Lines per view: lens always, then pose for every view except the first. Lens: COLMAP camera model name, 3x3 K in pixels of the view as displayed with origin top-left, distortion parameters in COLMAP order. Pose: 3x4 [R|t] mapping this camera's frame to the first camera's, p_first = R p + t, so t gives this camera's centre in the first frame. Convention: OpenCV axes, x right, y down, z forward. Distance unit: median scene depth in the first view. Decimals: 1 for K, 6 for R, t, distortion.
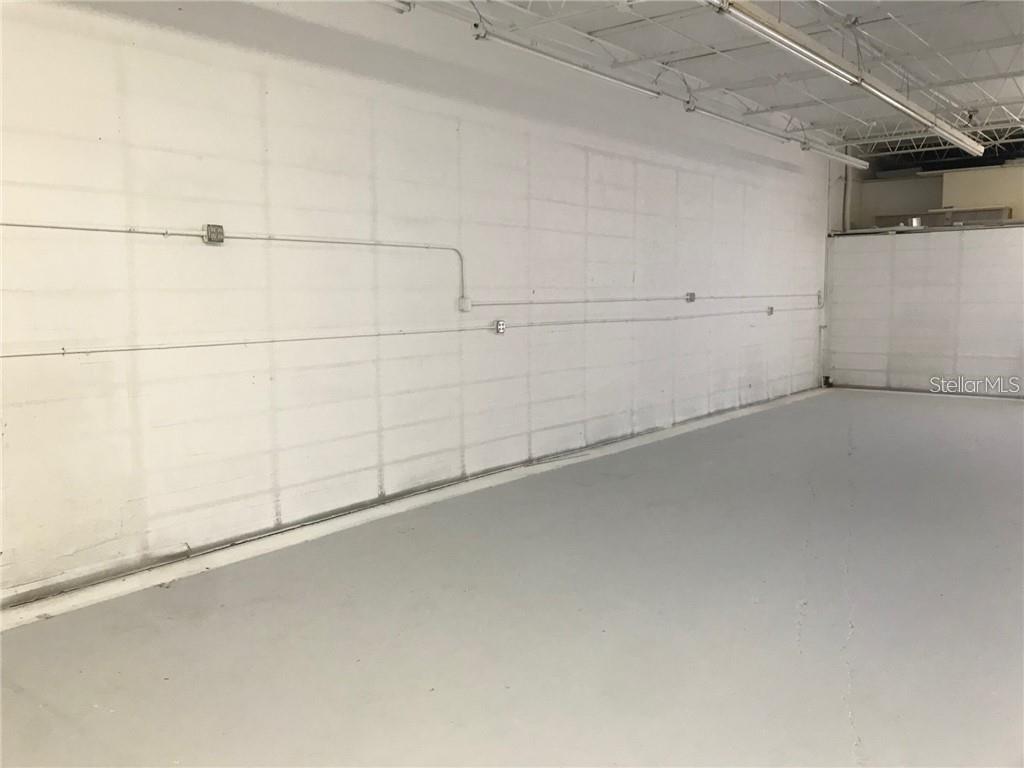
lens RADIAL K [[835.5, 0, 512.0], [0, 835.5, 386.1], [0, 0, 1]] dist [0.019117, 0.000911]
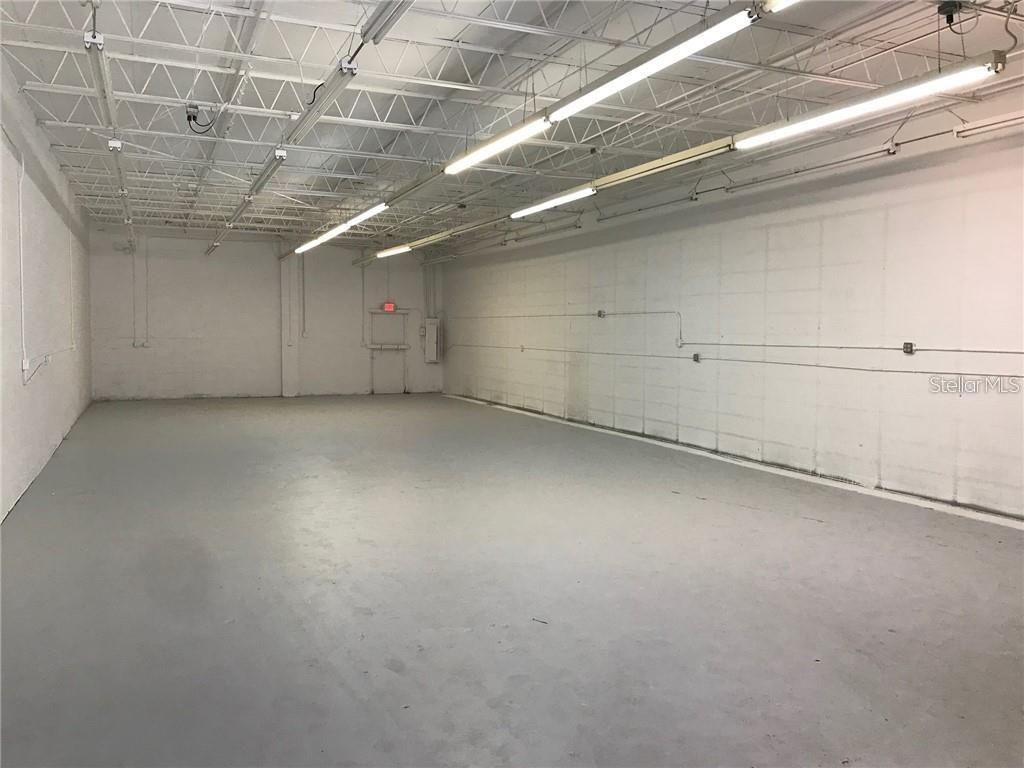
lens RADIAL K [[835.5, 0, 512.0], [0, 835.5, 382.9], [0, 0, 1]] dist [0.019117, 0.000911]
pose [[-0.460505, 0.072088, -0.884725, 1.496966], [-0.089794, 0.987801, 0.127225, -0.186487], [0.883104, 0.138031, -0.448414, 1.336394]]
